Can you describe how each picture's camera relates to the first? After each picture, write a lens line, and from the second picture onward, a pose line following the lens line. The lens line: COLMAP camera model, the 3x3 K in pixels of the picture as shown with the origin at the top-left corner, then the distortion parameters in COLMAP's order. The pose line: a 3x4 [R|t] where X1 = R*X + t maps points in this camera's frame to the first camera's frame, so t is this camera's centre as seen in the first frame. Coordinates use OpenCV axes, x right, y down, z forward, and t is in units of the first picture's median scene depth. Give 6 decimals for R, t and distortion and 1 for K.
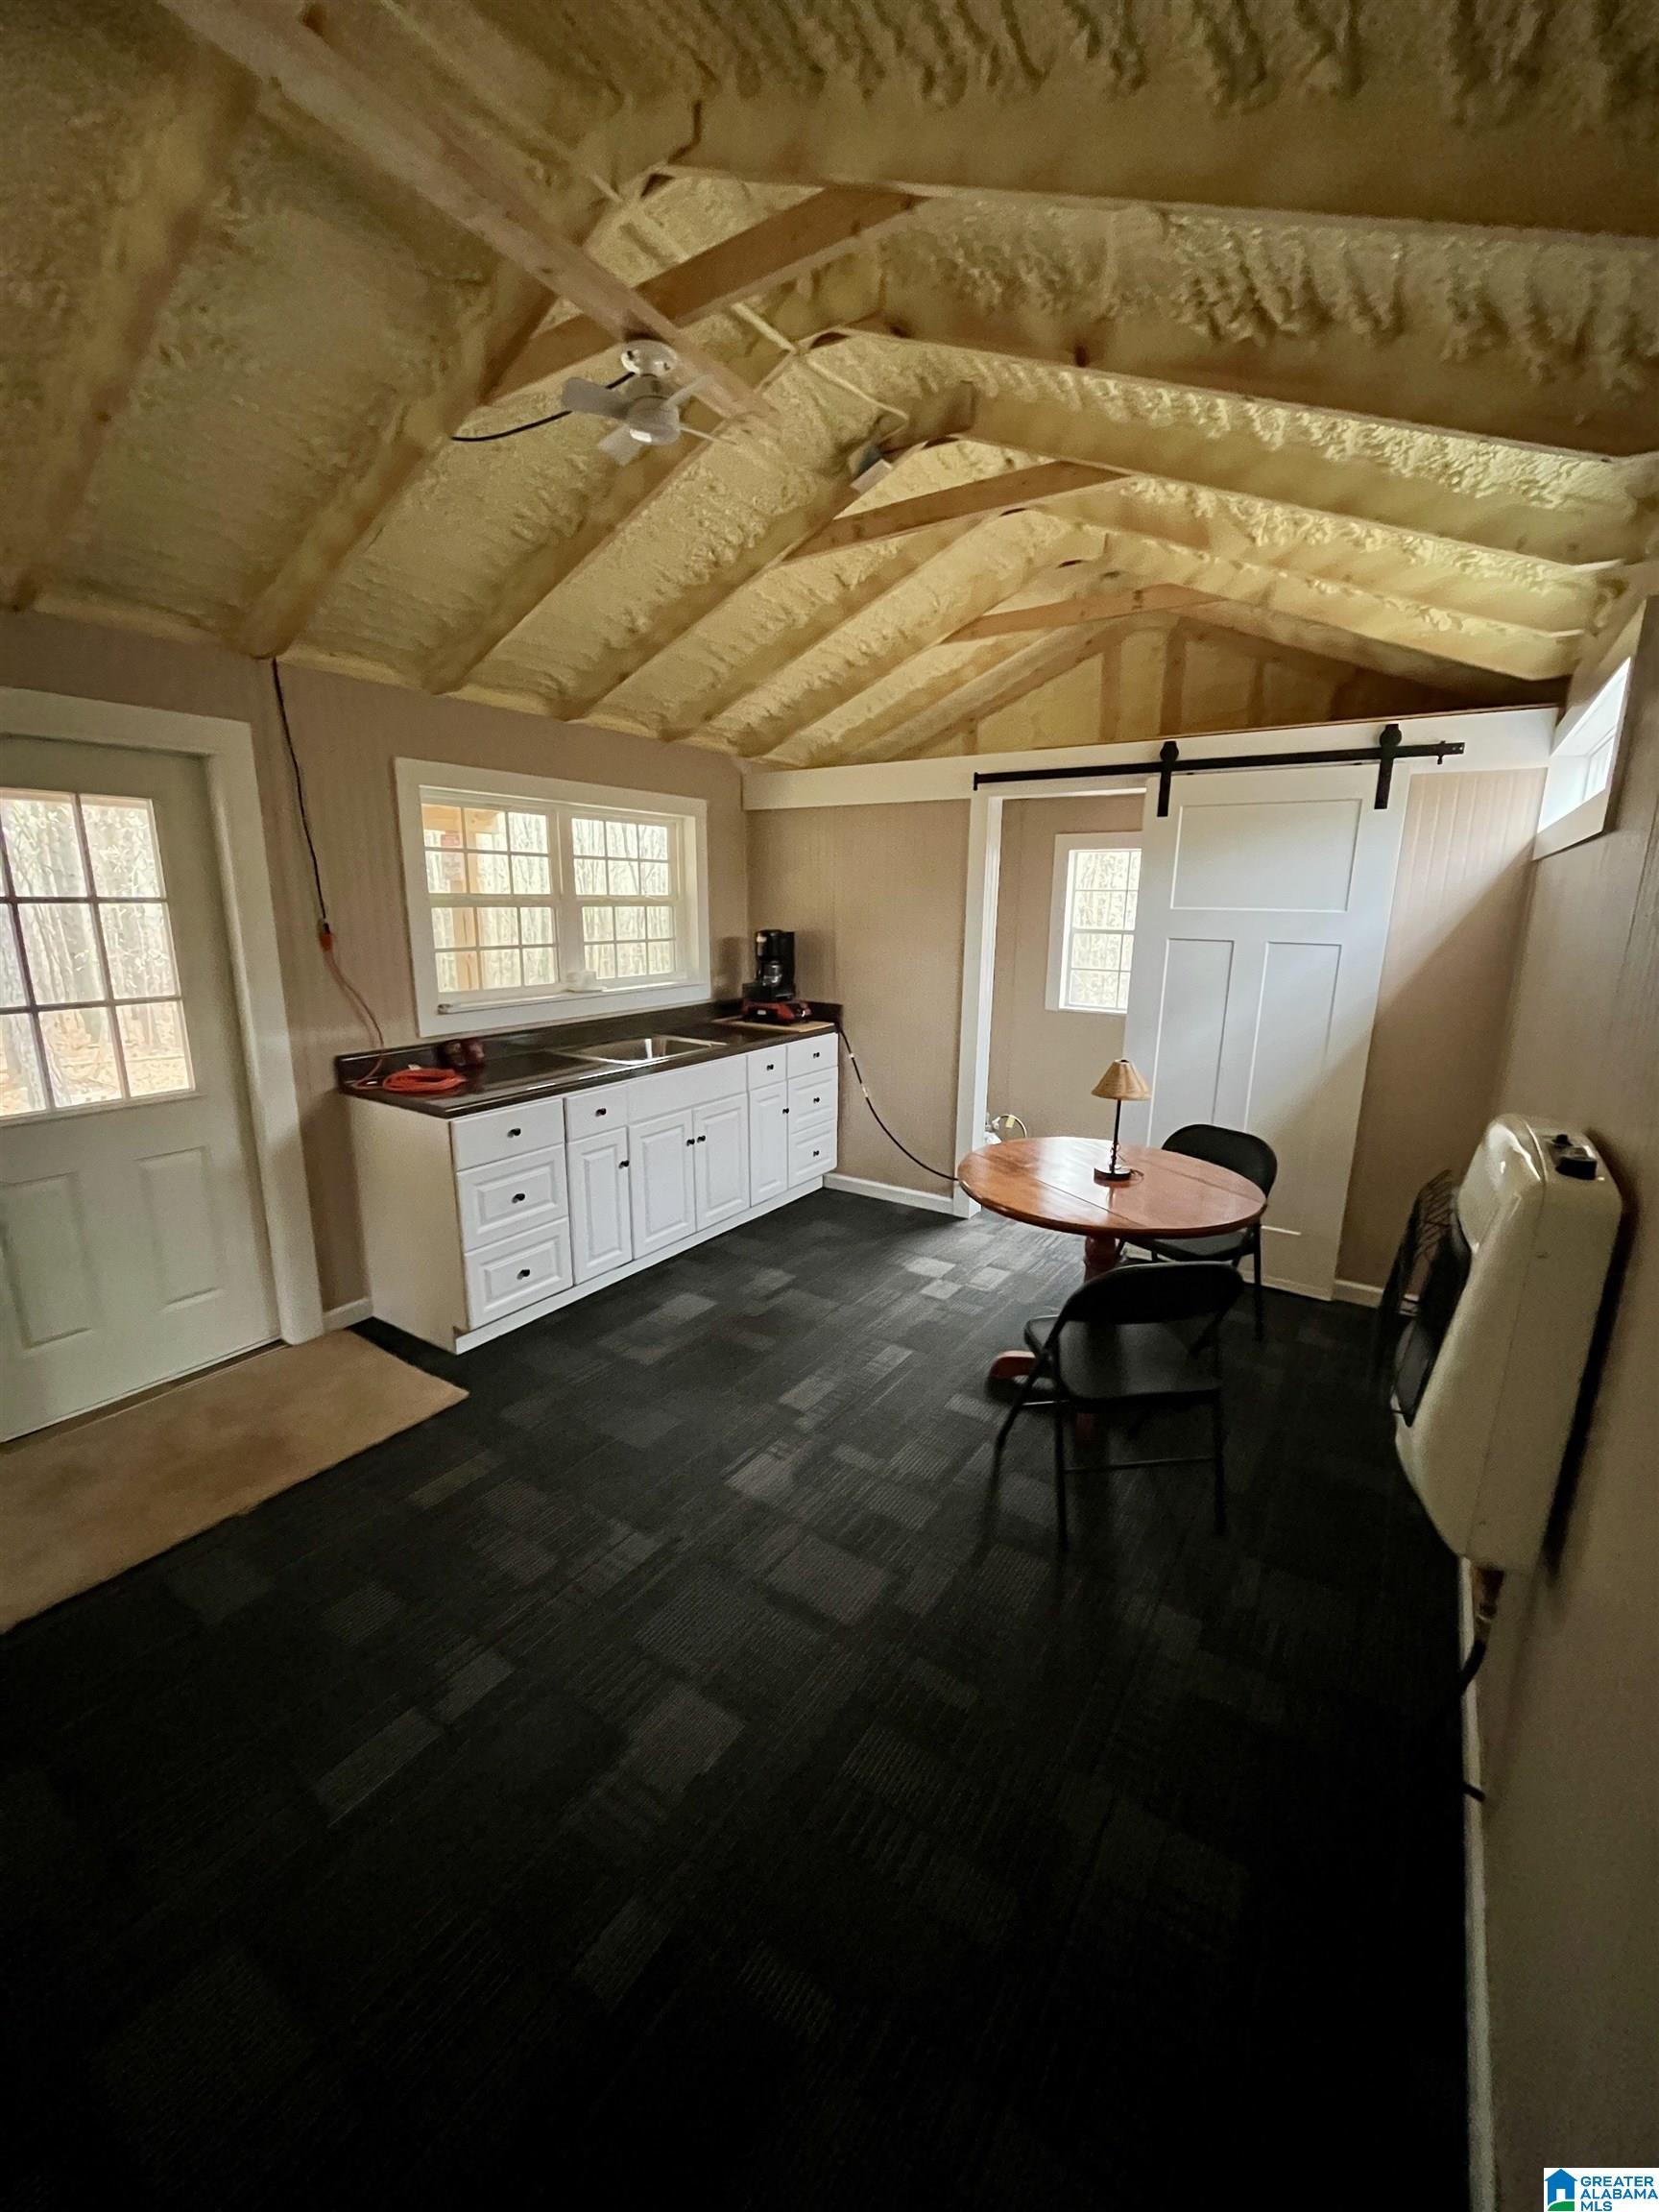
lens RADIAL K [[886.9, 0, 829.3], [0, 886.9, 1101.1], [0, 0, 1]] dist [0.001543, -0.001641]
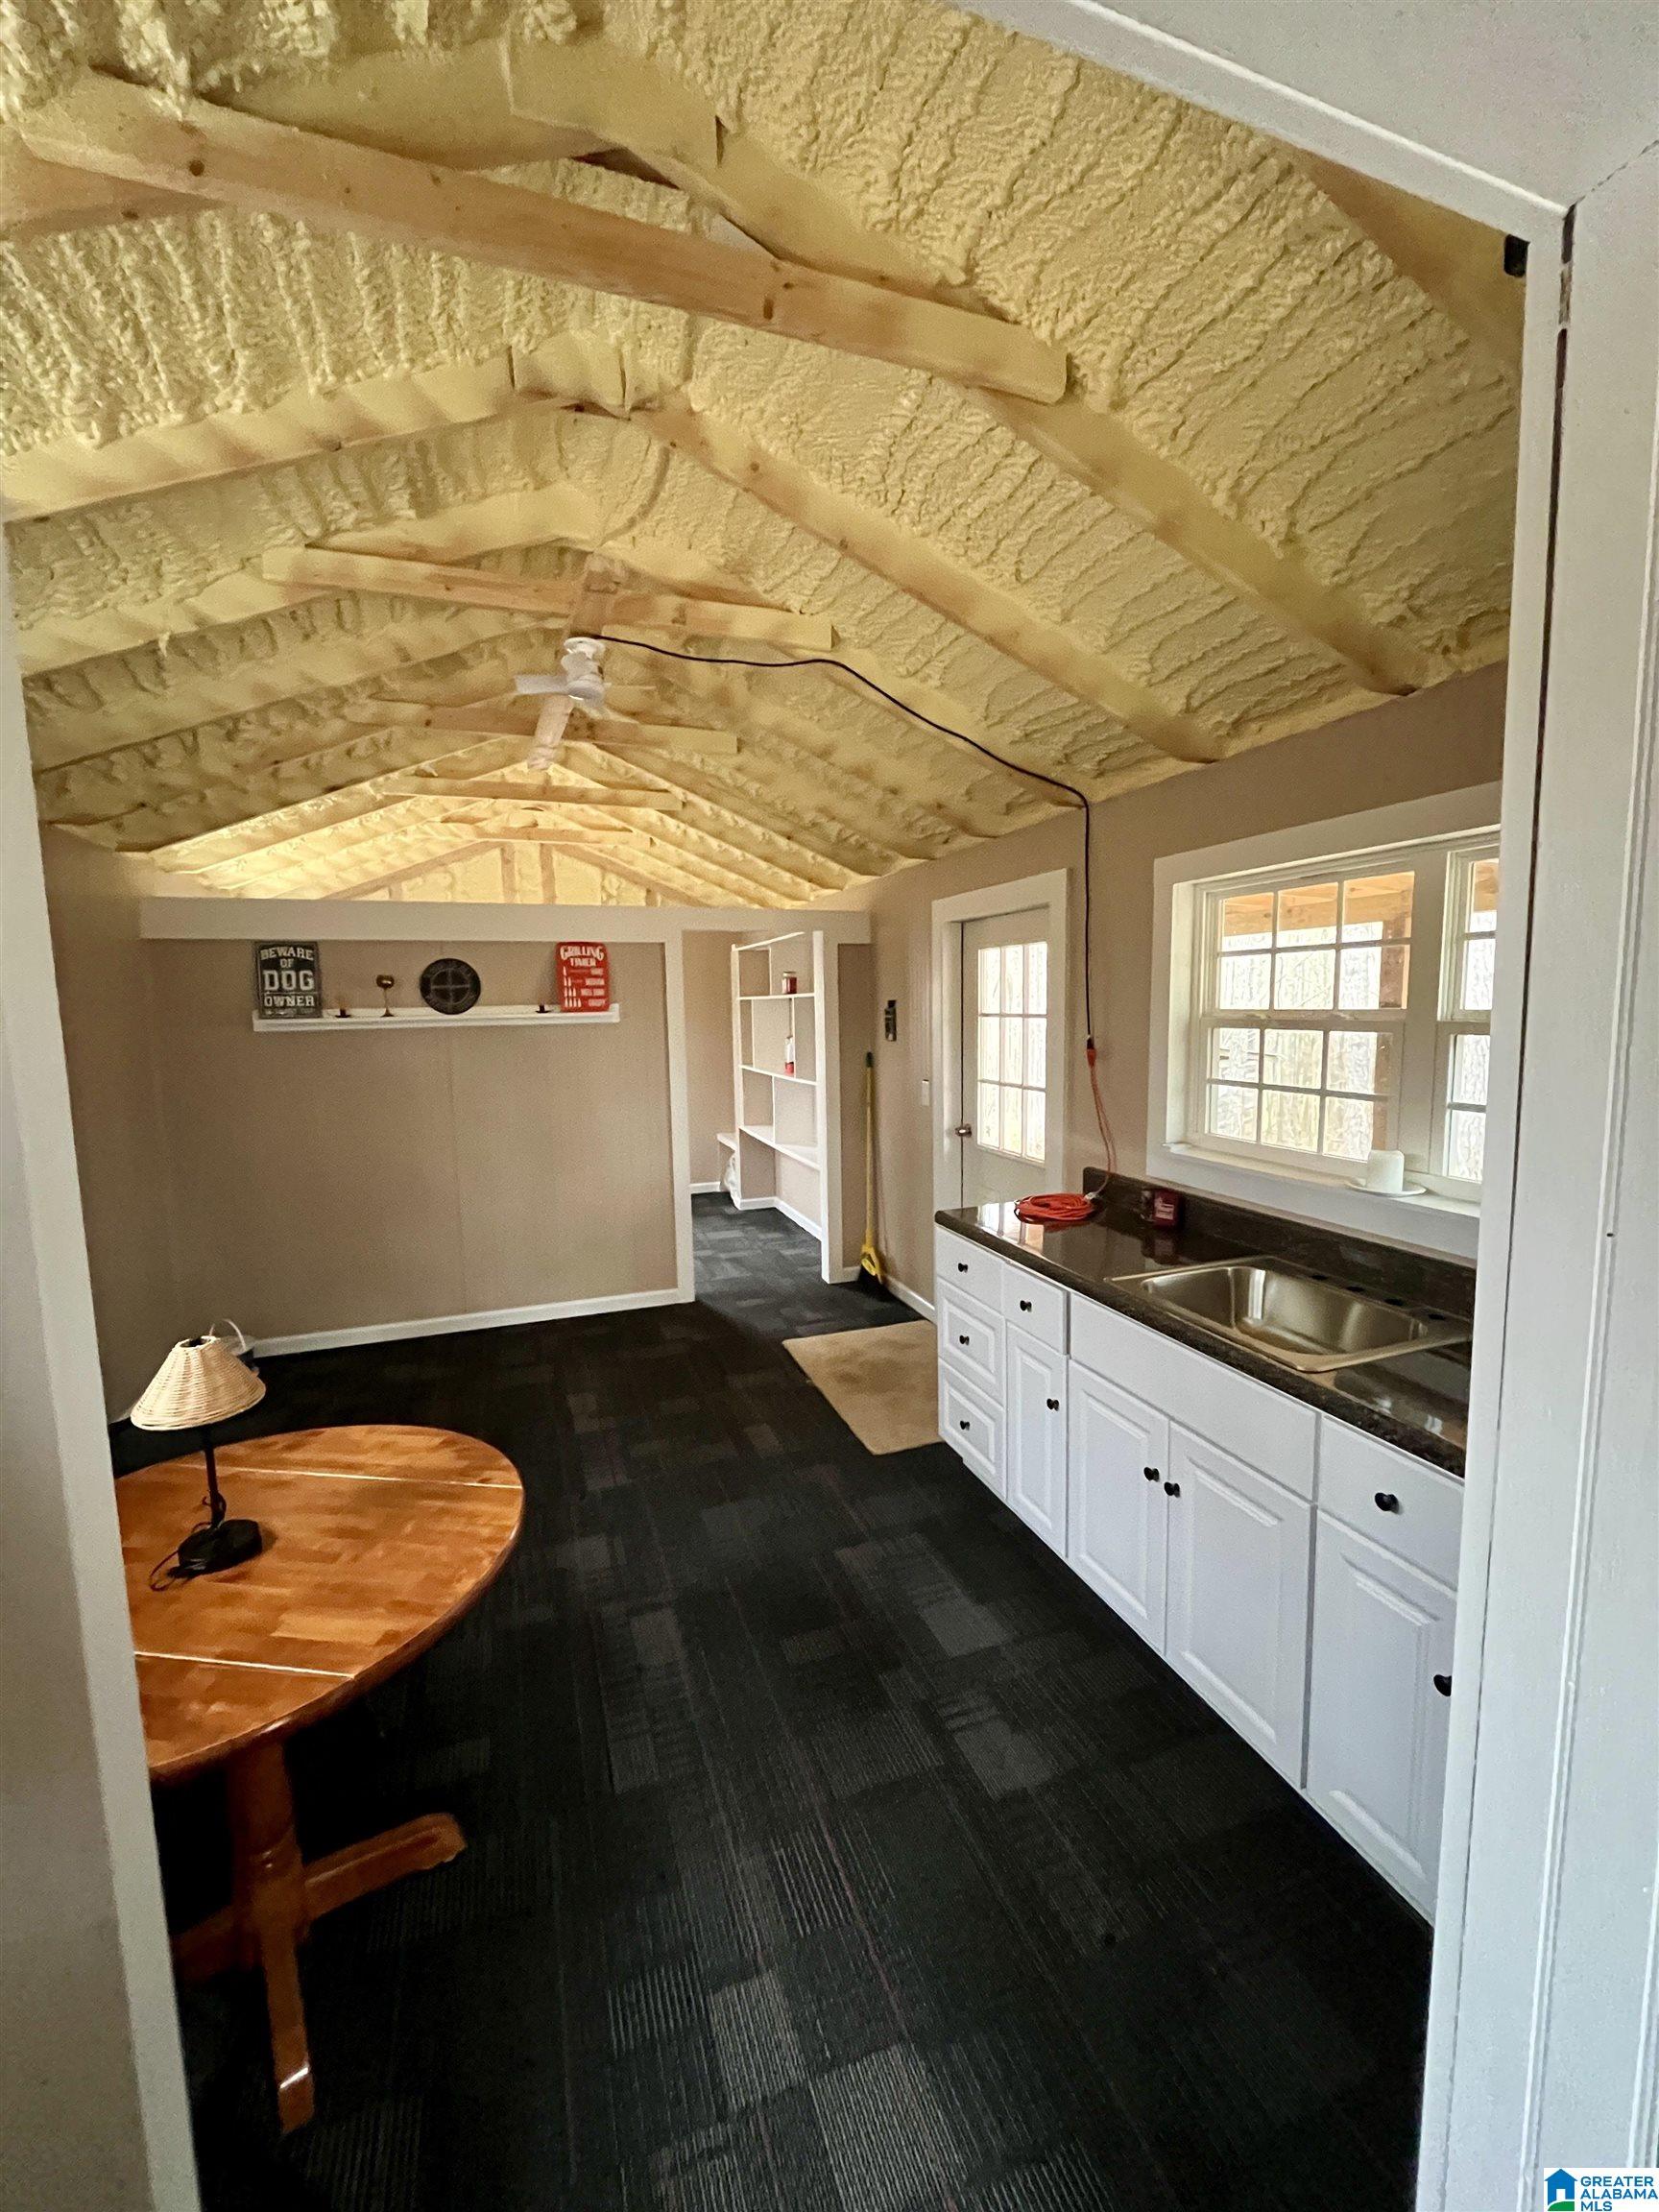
lens RADIAL K [[886.9, 0, 829.9], [0, 886.9, 1107.3], [0, 0, 1]] dist [0.001543, -0.001641]
pose [[-0.593640, 0.096945, -0.798870, 0.389491], [-0.167443, 0.956109, 0.240453, -0.279623], [0.787118, 0.276508, -0.551352, 1.172184]]
